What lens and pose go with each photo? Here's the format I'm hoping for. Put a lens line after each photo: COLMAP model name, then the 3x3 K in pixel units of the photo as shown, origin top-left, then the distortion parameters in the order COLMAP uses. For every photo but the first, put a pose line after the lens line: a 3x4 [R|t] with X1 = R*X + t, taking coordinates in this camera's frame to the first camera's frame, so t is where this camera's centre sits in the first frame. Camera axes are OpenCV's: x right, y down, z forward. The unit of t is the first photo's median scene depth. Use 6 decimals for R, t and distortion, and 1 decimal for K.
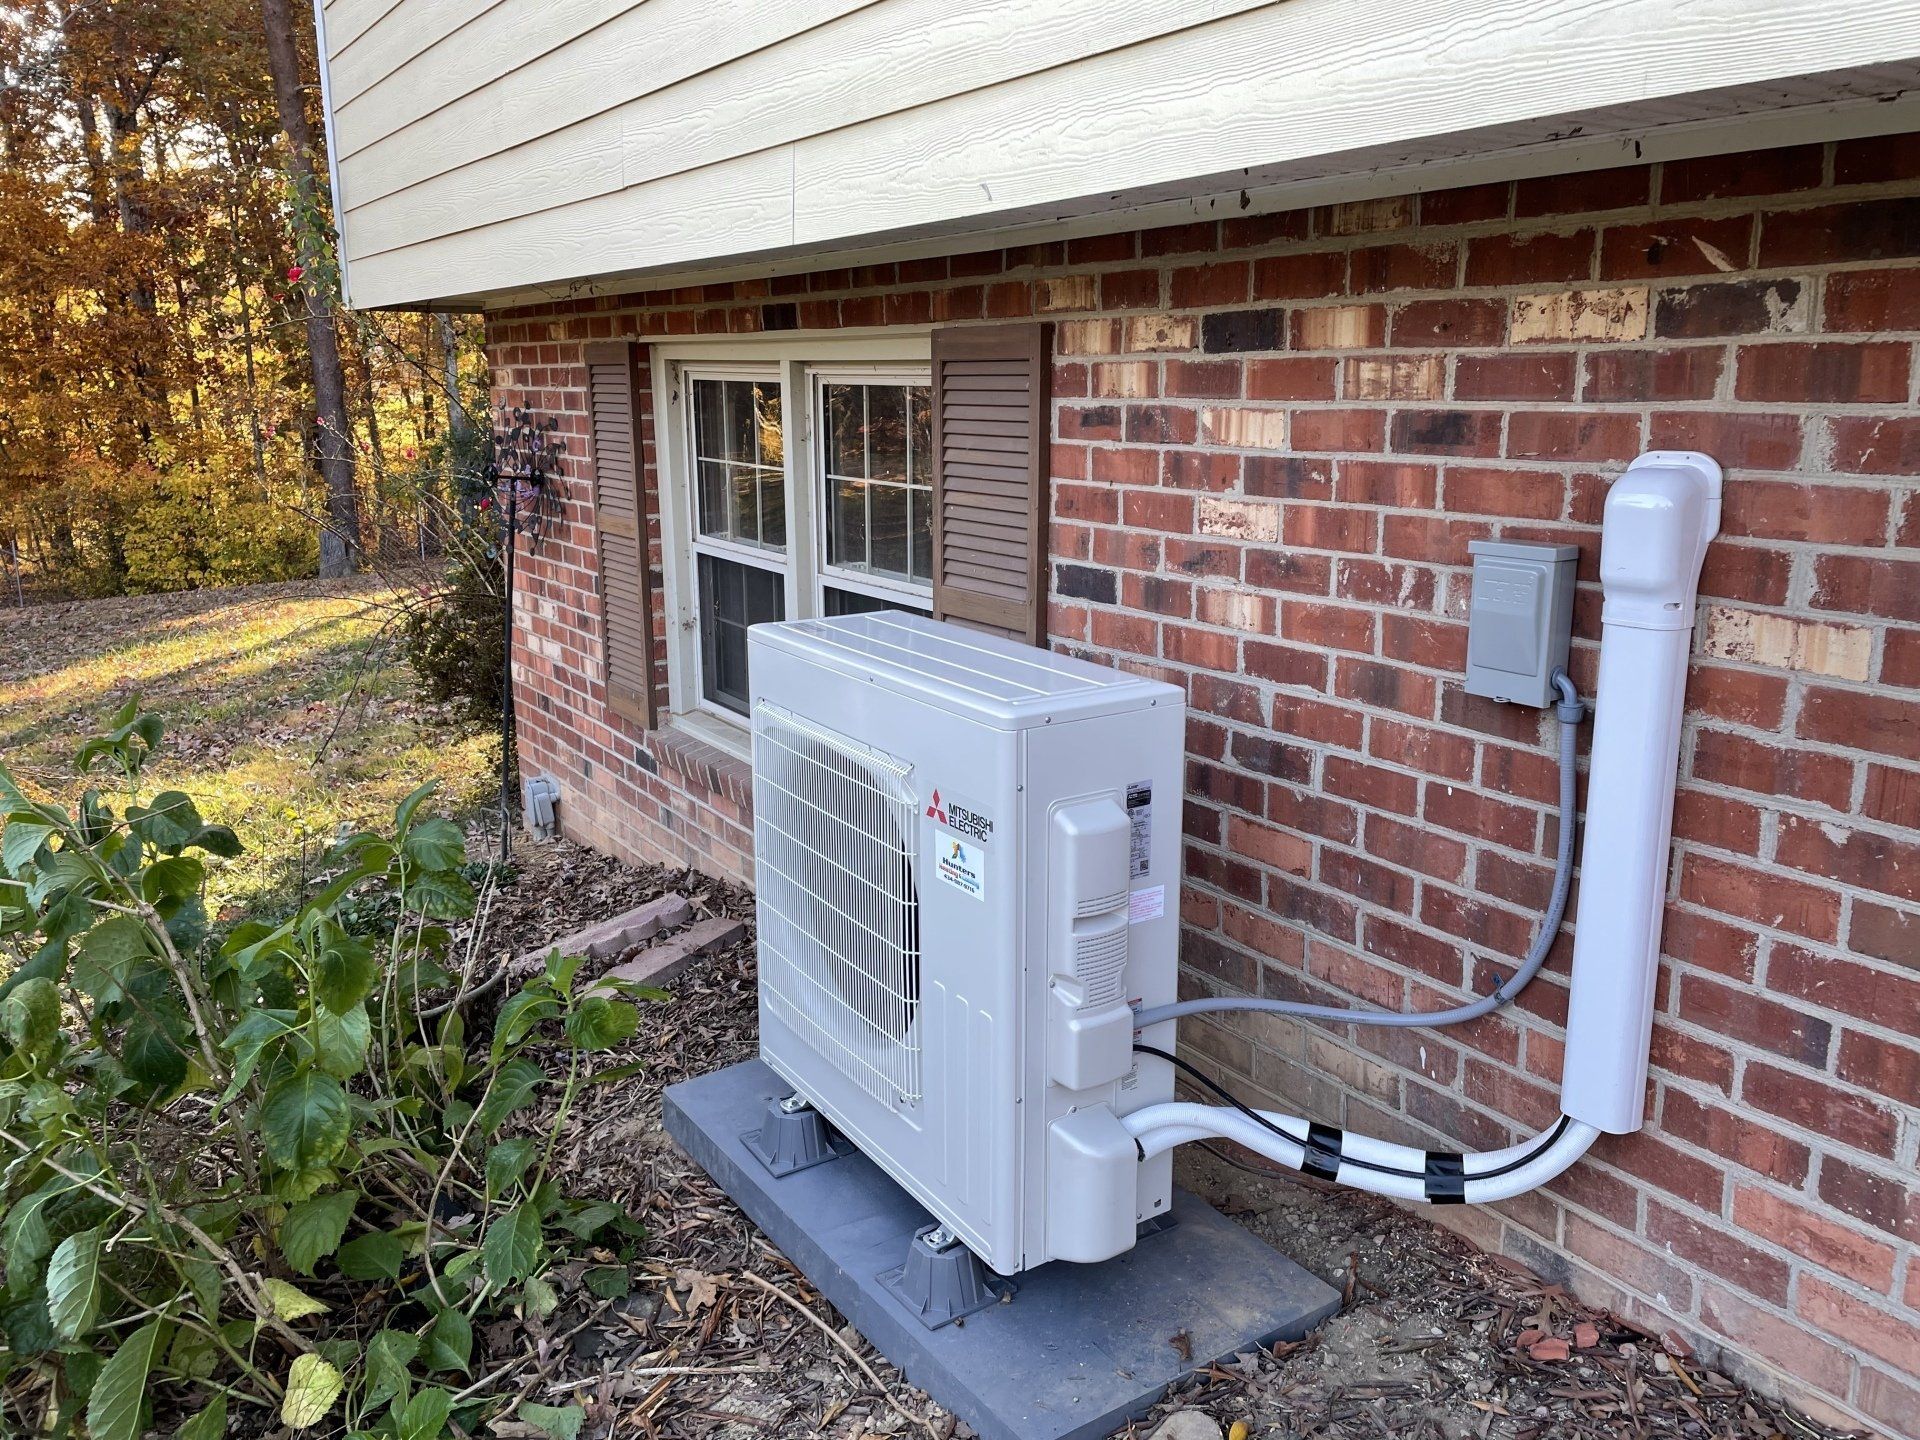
lens RADIAL K [[1468.4, 0, 960.0], [0, 1468.4, 720.0], [0, 0, 1]] dist [0.094482, -0.131101]
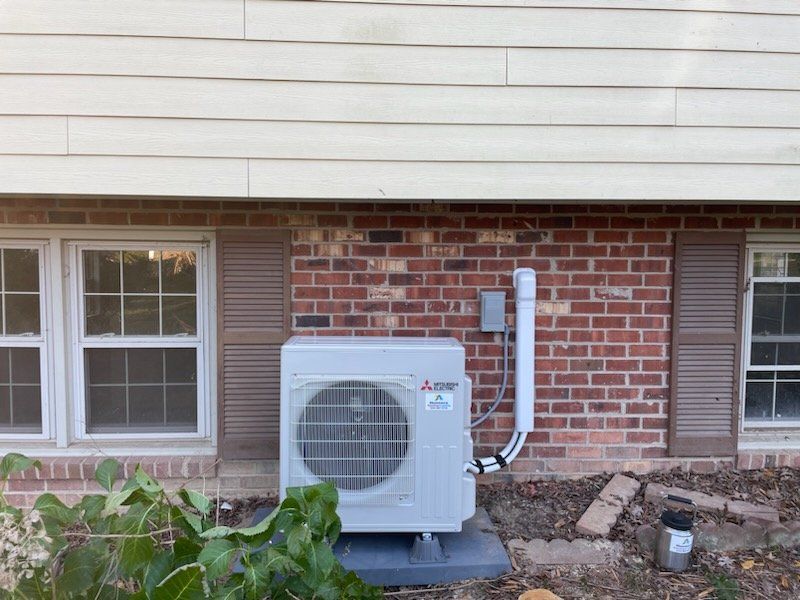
lens RADIAL K [[611.8, 0, 400.0], [0, 611.8, 300.0], [0, 0, 1]] dist [0.094482, -0.131101]
pose [[0.503574, -0.062640, 0.861678, -1.118102], [0.187974, 0.981419, -0.038509, -0.076594], [-0.843255, 0.181365, 0.505992, 0.361535]]
